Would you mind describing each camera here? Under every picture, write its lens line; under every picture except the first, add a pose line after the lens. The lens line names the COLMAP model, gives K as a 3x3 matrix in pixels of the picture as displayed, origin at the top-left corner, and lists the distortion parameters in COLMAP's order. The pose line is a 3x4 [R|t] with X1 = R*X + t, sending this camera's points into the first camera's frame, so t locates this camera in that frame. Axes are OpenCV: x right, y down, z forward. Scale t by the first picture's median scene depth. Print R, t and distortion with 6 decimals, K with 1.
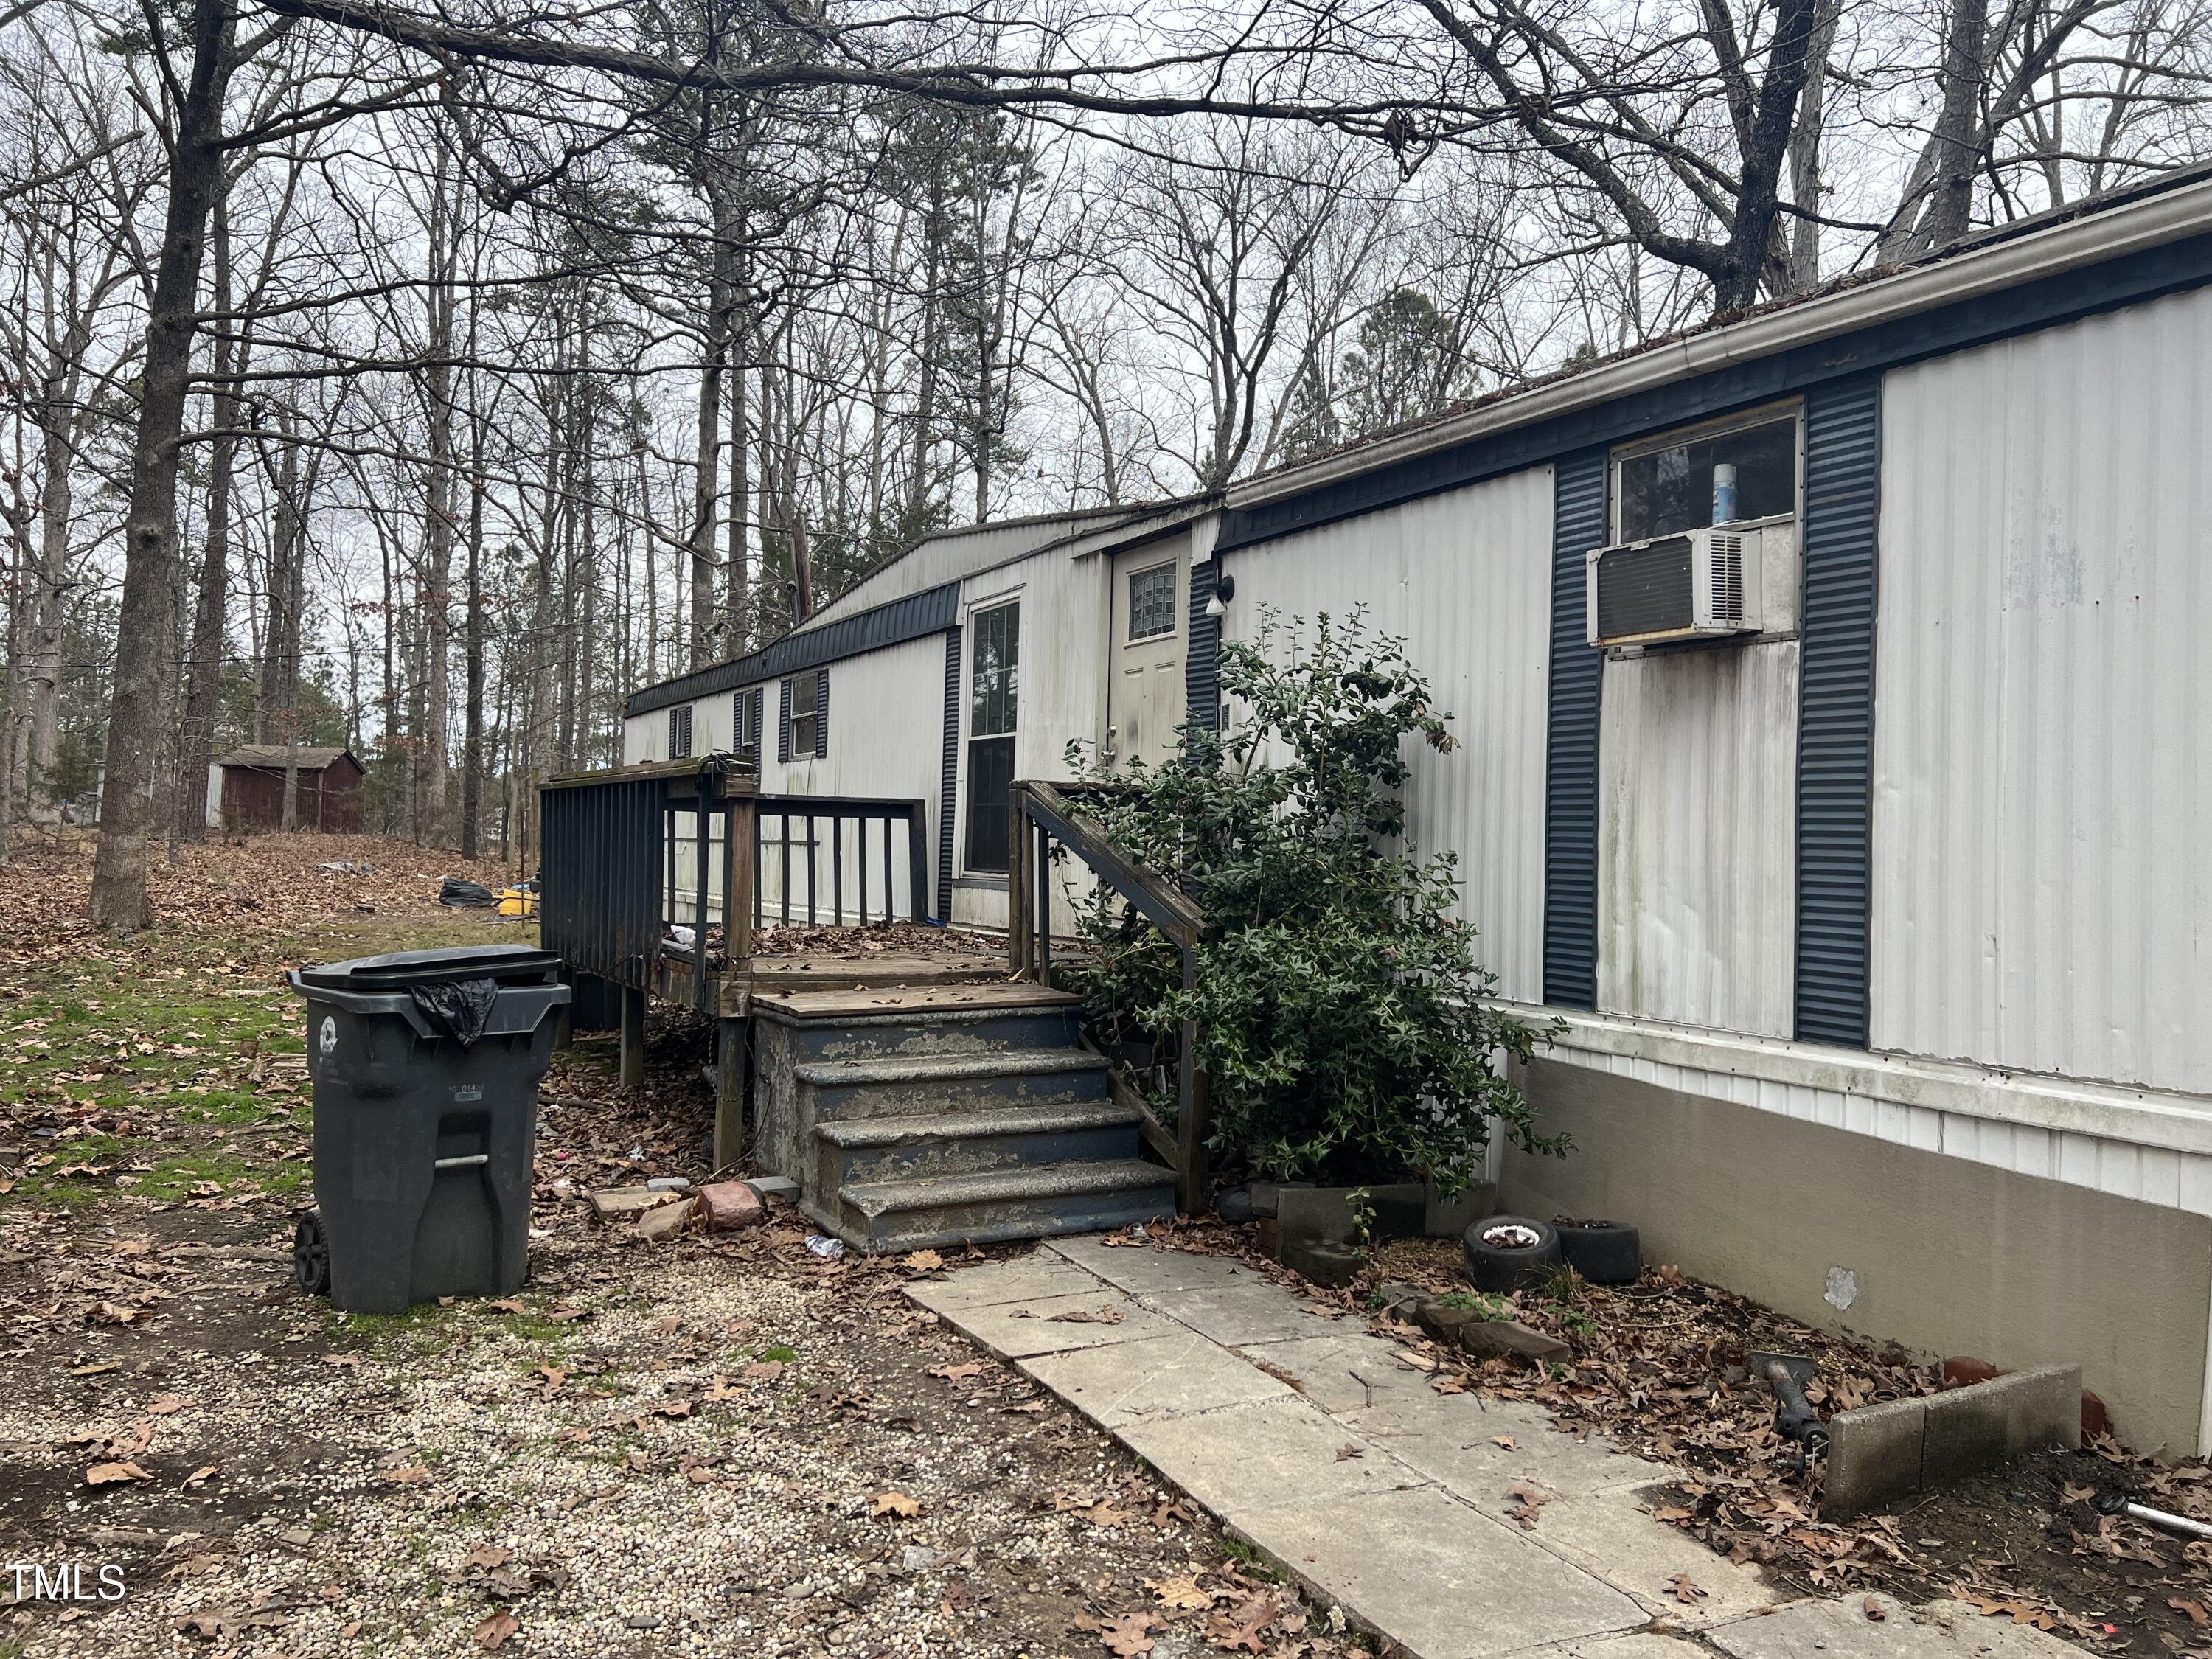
lens RADIAL K [[1673.7, 0, 1104.4], [0, 1673.7, 828.7], [0, 0, 1]] dist [0.049905, 0.000740]
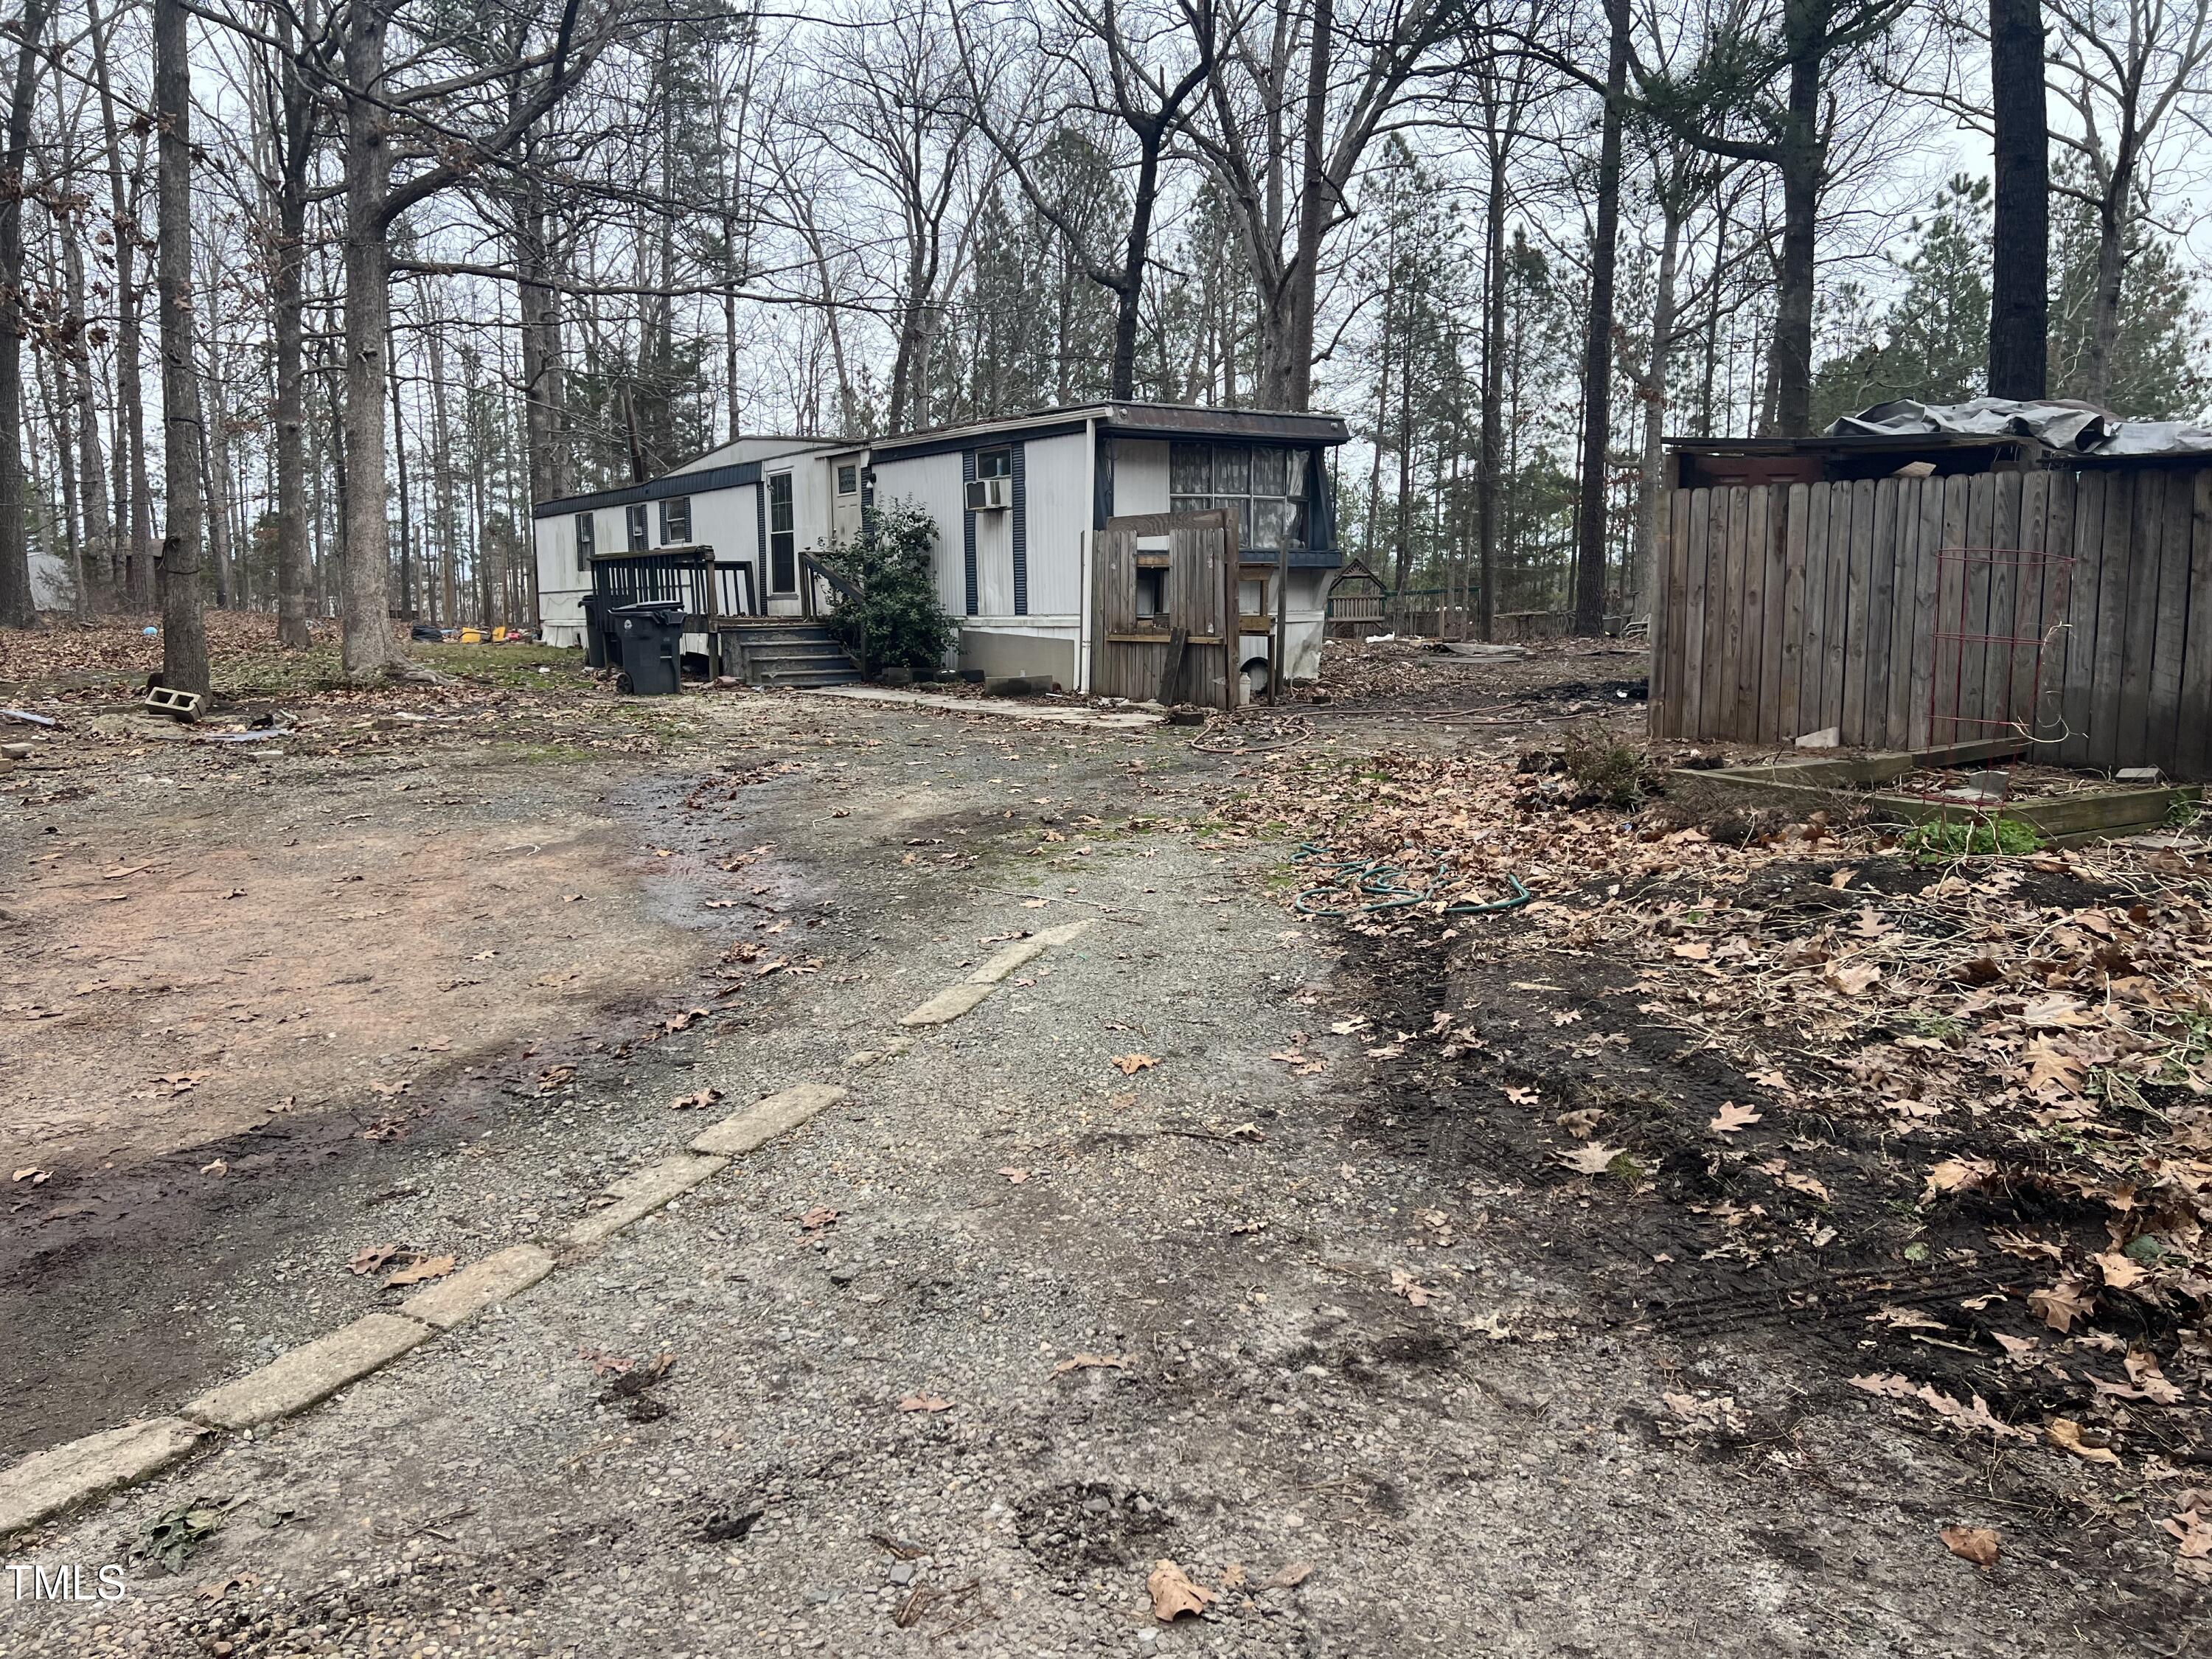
lens RADIAL K [[1673.7, 0, 1102.7], [0, 1673.7, 836.2], [0, 0, 1]] dist [0.049905, 0.000740]
pose [[0.987900, -0.052144, 0.146067, 0.010311], [0.030614, 0.988820, 0.145940, 0.037516], [-0.152044, -0.139702, 0.978451, -1.502465]]
